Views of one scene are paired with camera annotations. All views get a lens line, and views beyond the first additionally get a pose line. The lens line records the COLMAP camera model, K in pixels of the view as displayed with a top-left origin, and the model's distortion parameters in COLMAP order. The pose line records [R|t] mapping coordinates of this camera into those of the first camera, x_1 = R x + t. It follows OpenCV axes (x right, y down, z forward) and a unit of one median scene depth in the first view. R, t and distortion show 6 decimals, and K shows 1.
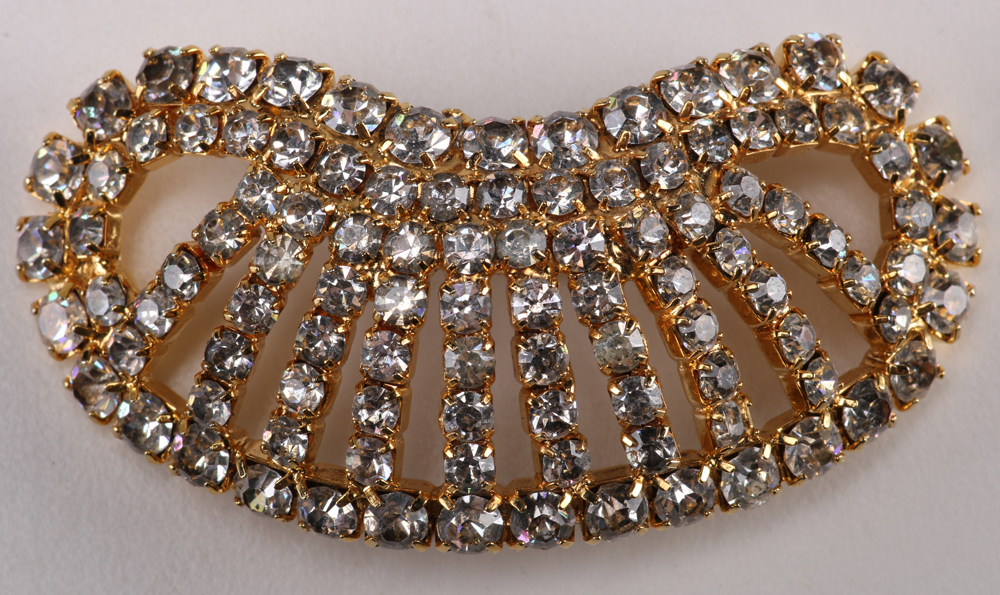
lens RADIAL K [[4656.0, 0, 498.6], [0, 4656.0, 298.7], [0, 0, 1]] dist [0.498022, 0.000000]
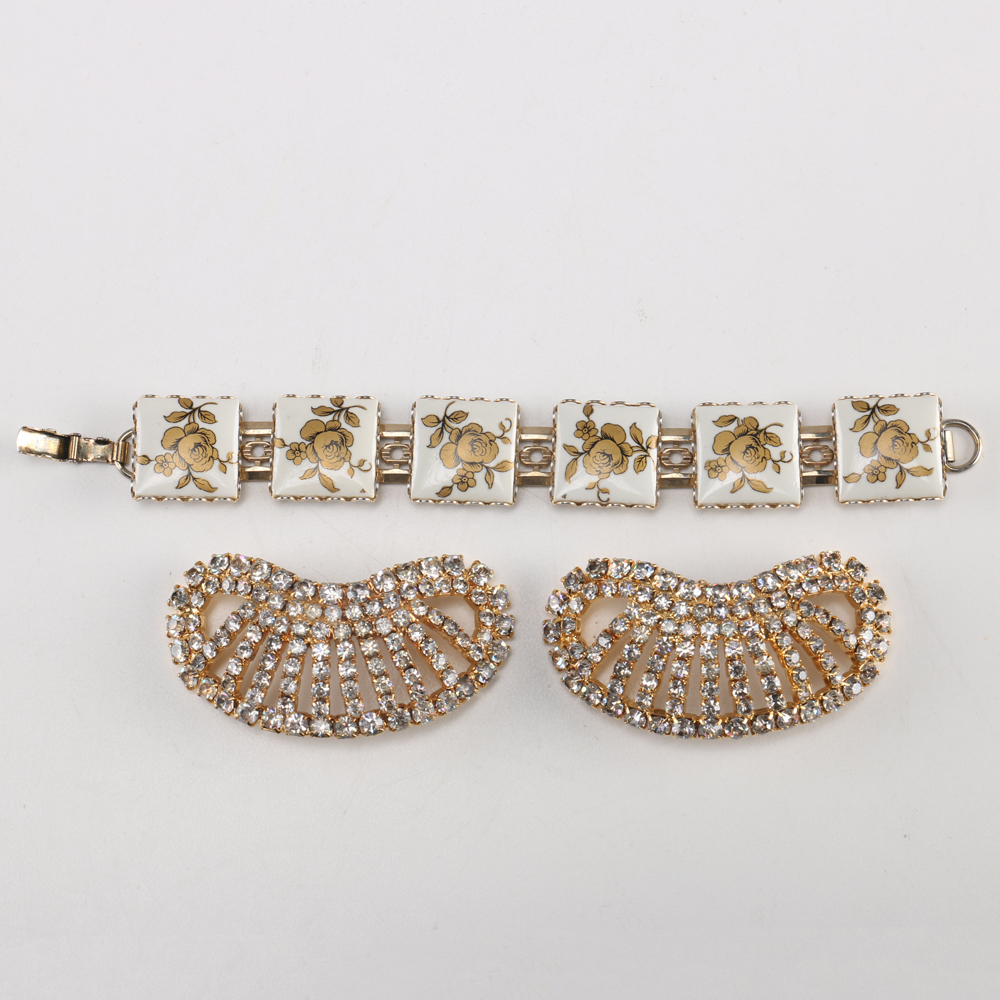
lens RADIAL K [[2697.7, 0, 501.2], [0, 2697.7, 497.8], [0, 0, 1]] dist [0.032527, 0.000000]
pose [[0.999561, -0.011984, -0.027097, -0.085236], [0.010660, 0.998767, -0.048475, -0.012884], [0.027644, 0.048165, 0.998457, -0.613156]]
